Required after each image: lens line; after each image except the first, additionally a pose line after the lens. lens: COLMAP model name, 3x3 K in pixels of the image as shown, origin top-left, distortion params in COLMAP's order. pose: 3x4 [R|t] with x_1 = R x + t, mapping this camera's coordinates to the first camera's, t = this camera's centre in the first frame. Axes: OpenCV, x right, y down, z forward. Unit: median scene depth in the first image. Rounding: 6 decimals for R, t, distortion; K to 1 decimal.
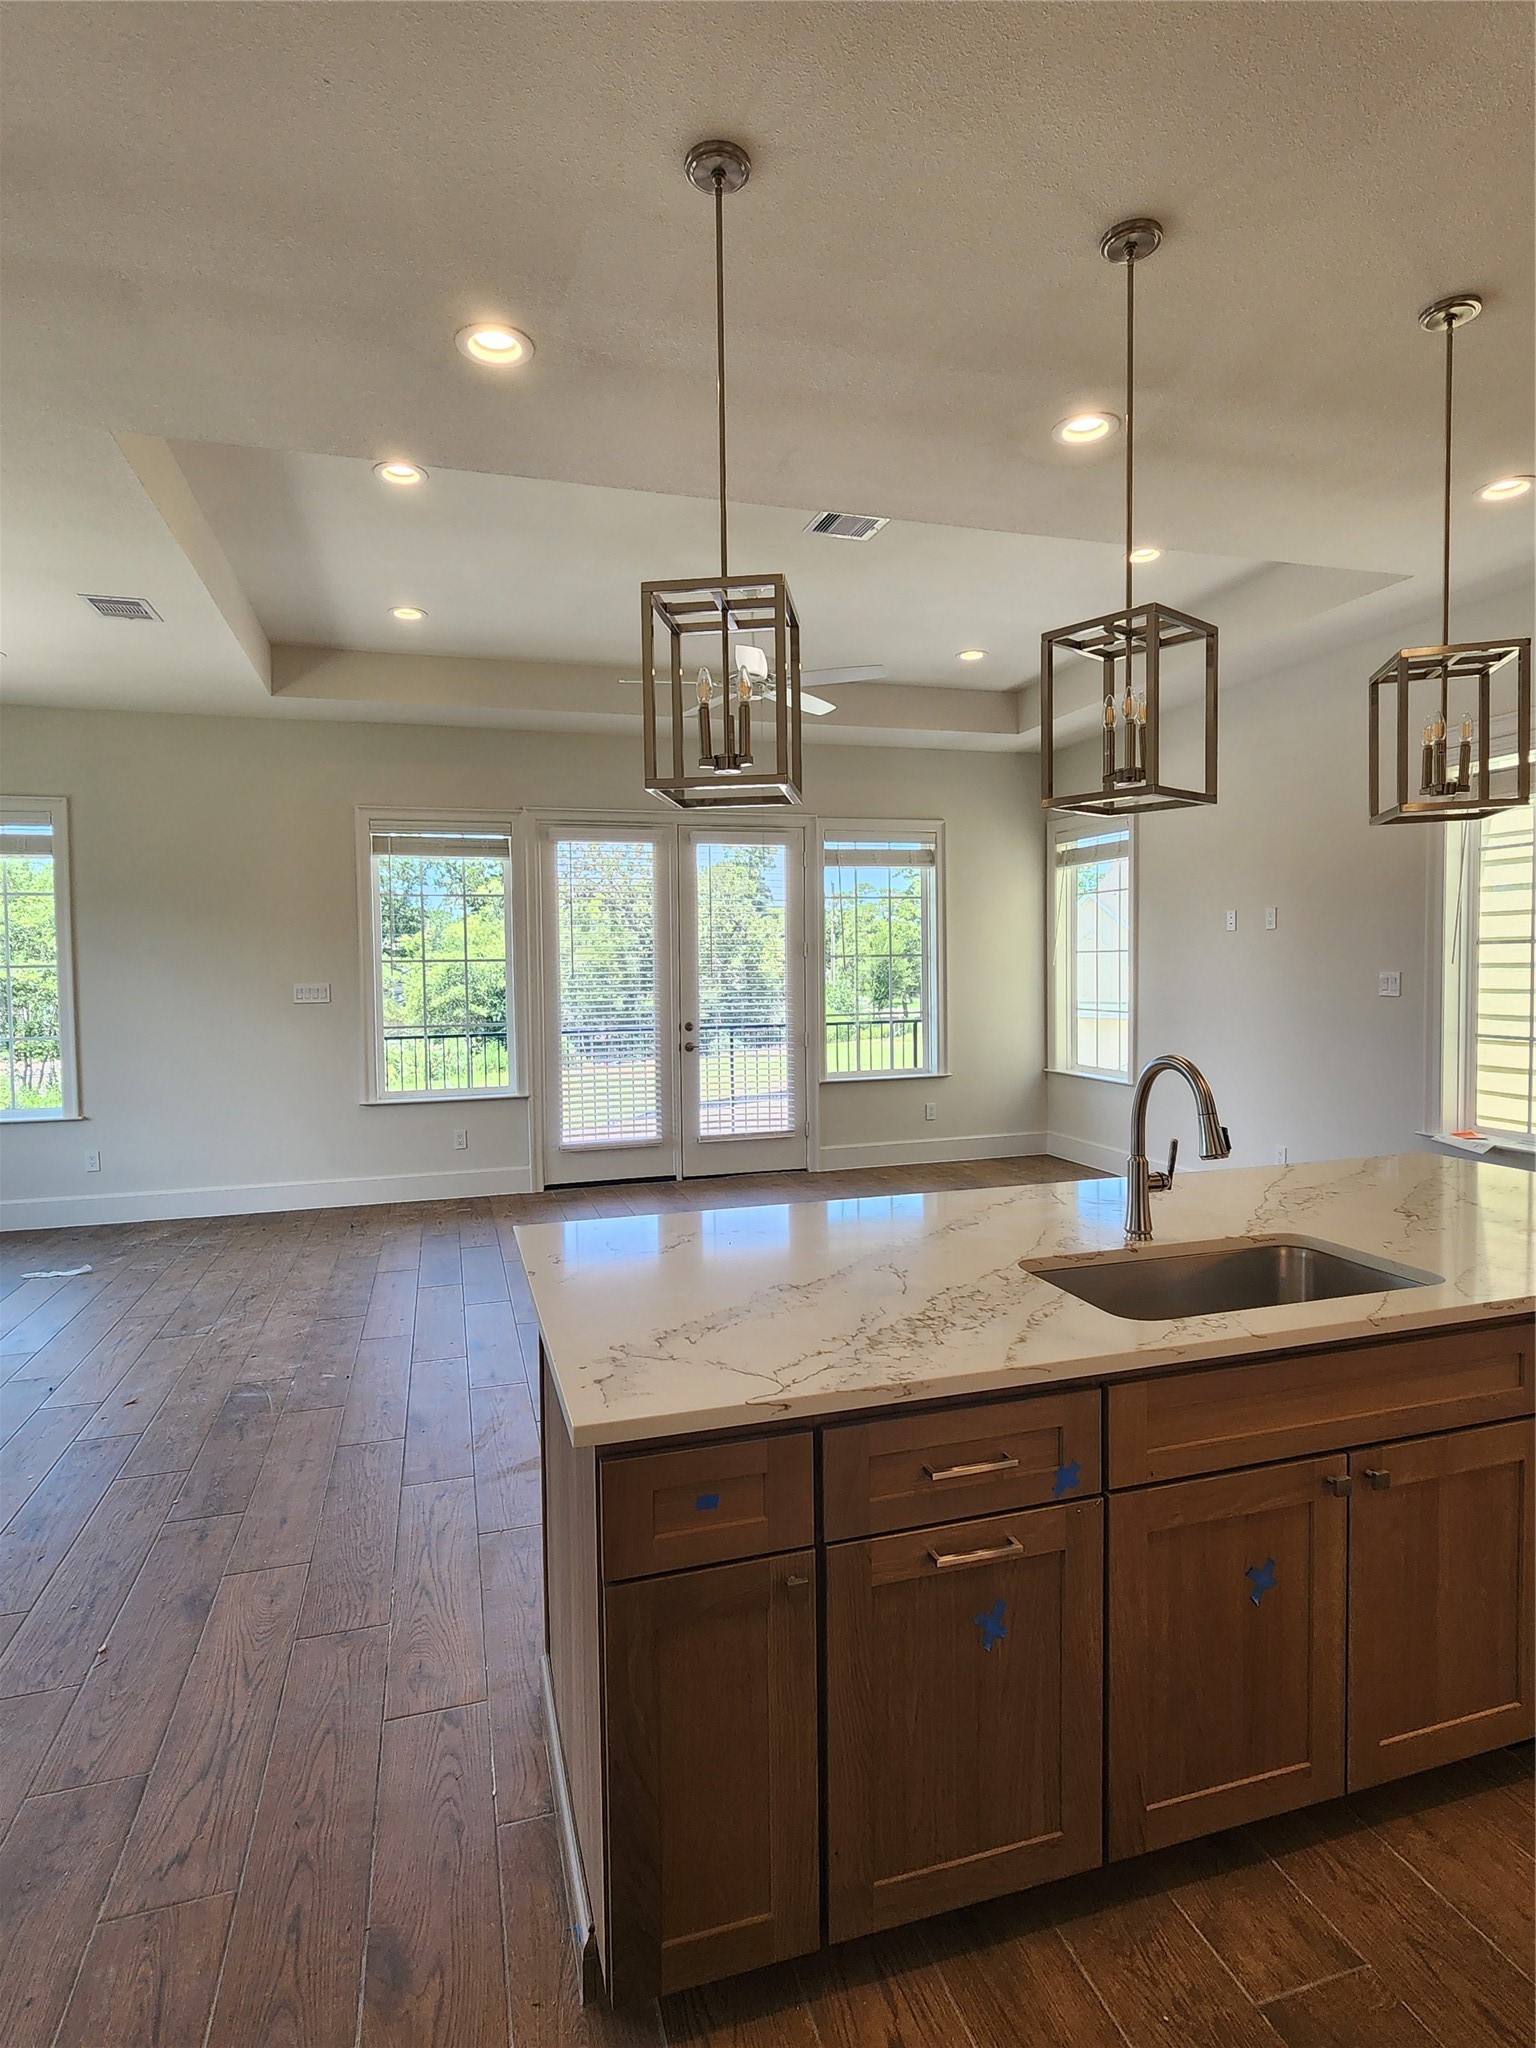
lens RADIAL K [[1062.0, 0, 768.0], [0, 1062.0, 1024.0], [0, 0, 1]] dist [0.043481, 0.000560]
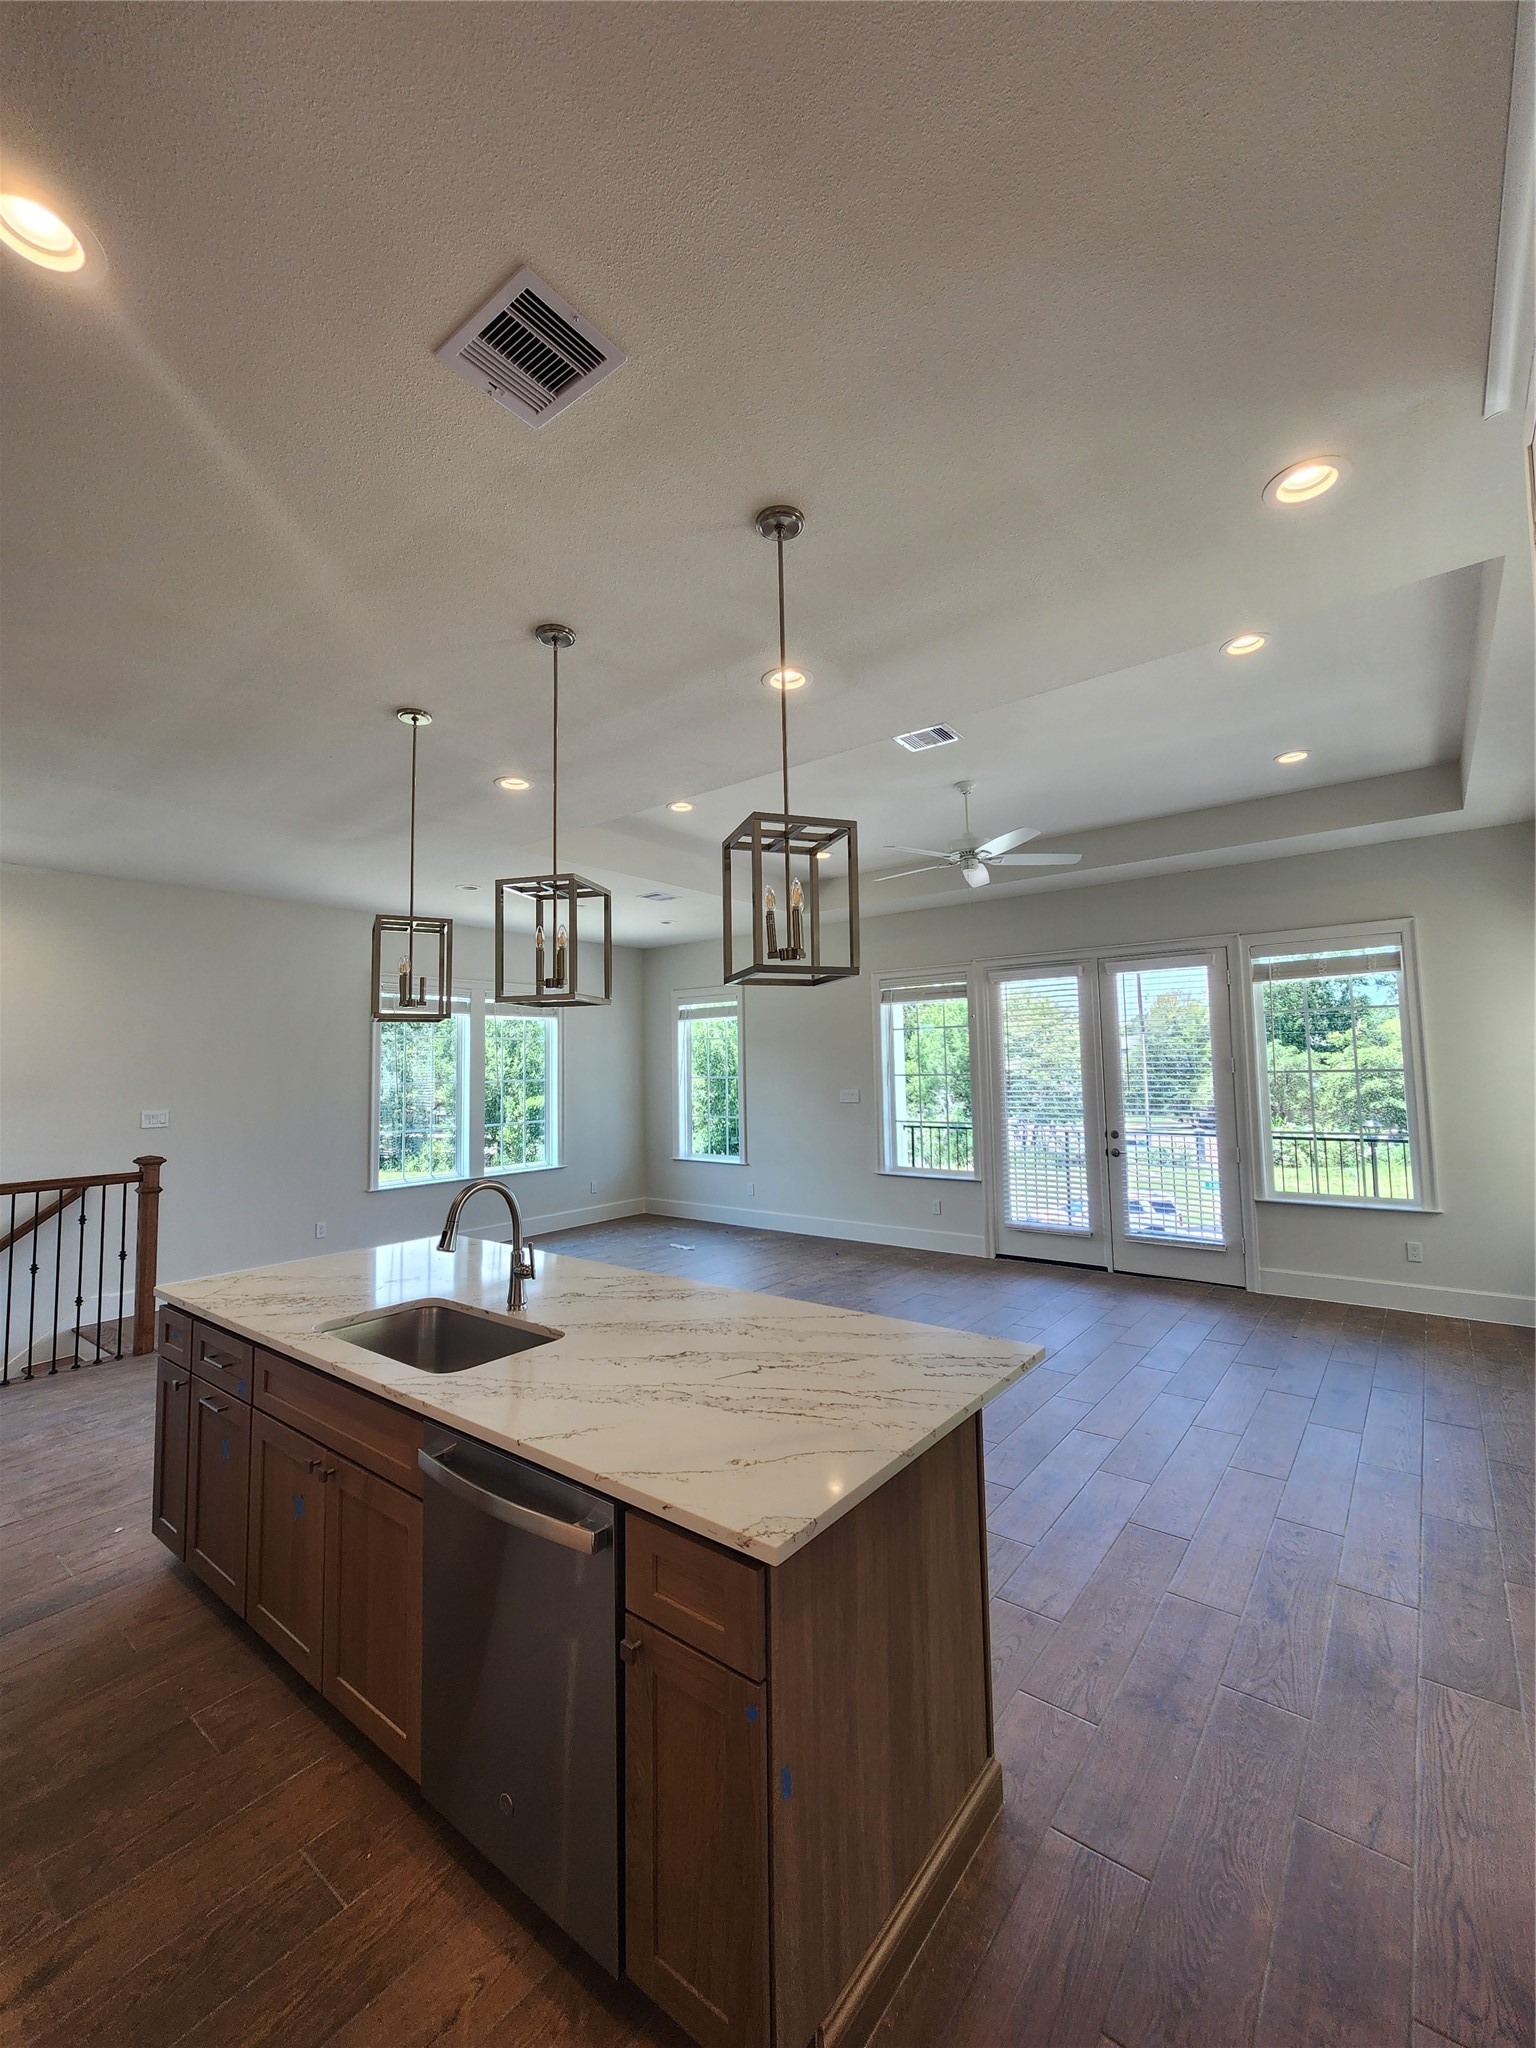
lens RADIAL K [[844.0, 0, 768.0], [0, 844.0, 1024.0], [0, 0, 1]] dist [0.000131, 0.000259]
pose [[0.580169, -0.038768, -0.813573, 0.441612], [-0.039471, 0.996355, -0.075625, -0.031508], [0.813539, 0.075988, 0.576524, 0.180935]]
